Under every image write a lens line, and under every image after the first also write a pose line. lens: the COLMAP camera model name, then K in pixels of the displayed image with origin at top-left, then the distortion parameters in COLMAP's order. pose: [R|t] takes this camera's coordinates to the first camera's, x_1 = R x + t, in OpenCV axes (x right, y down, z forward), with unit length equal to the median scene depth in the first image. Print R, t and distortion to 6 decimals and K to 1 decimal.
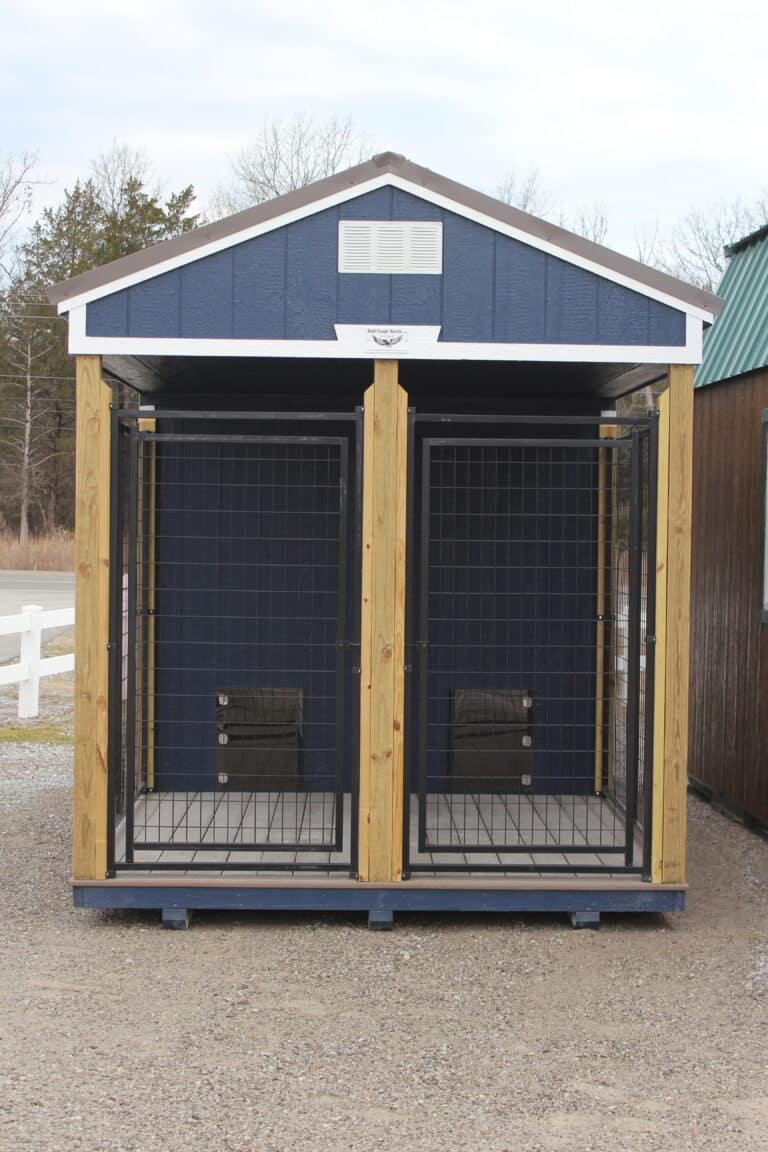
lens RADIAL K [[1939.6, 0, 388.0], [0, 1939.6, 578.8], [0, 0, 1]] dist [0.000059, 0.000000]
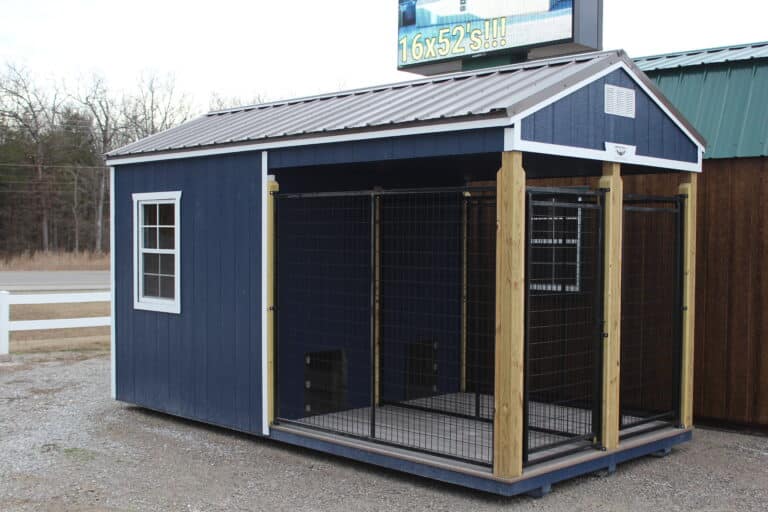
lens RADIAL K [[989.2, 0, 384.3], [0, 989.2, 257.8], [0, 0, 1]] dist [-0.054632, 0.000000]
pose [[0.715920, -0.021756, 0.697843, -0.799639], [0.020181, 0.999742, 0.010465, -0.037855], [-0.697891, 0.006591, 0.716174, 0.488492]]
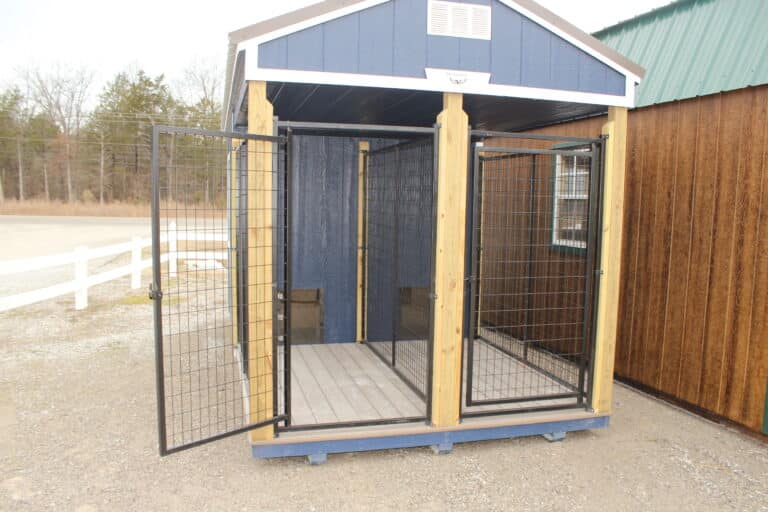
lens RADIAL K [[649.7, 0, 379.4], [0, 649.7, 271.5], [0, 0, 1]] dist [-0.155452, 0.132020]
pose [[0.972545, -0.020327, 0.231827, -0.178099], [0.000724, 0.996437, 0.084334, -0.016107], [-0.232715, -0.081850, 0.969095, 0.511104]]
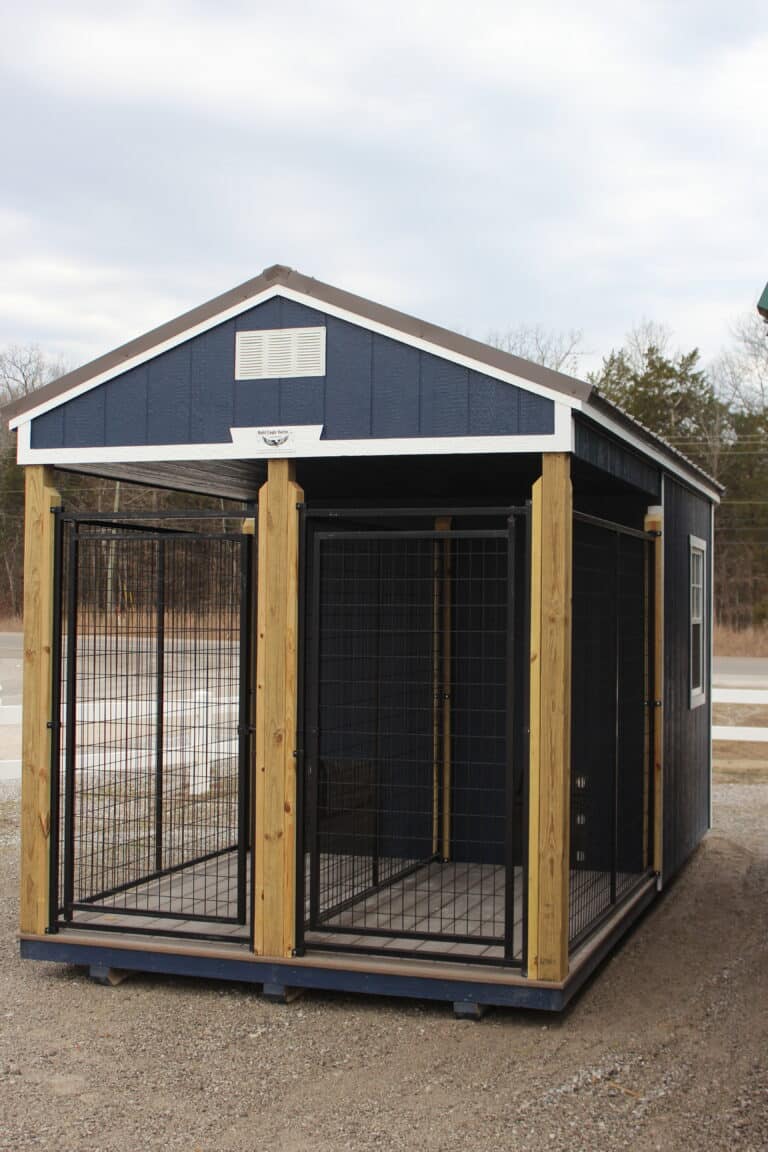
lens RADIAL K [[1483.8, 0, 386.6], [0, 1483.8, 576.1], [0, 0, 1]] dist [-0.054632, 0.000000]
pose [[0.940609, -0.010718, -0.339323, 0.326970], [-0.007662, 0.998577, -0.052782, -0.007044], [0.339406, 0.052247, 0.939188, 0.262898]]
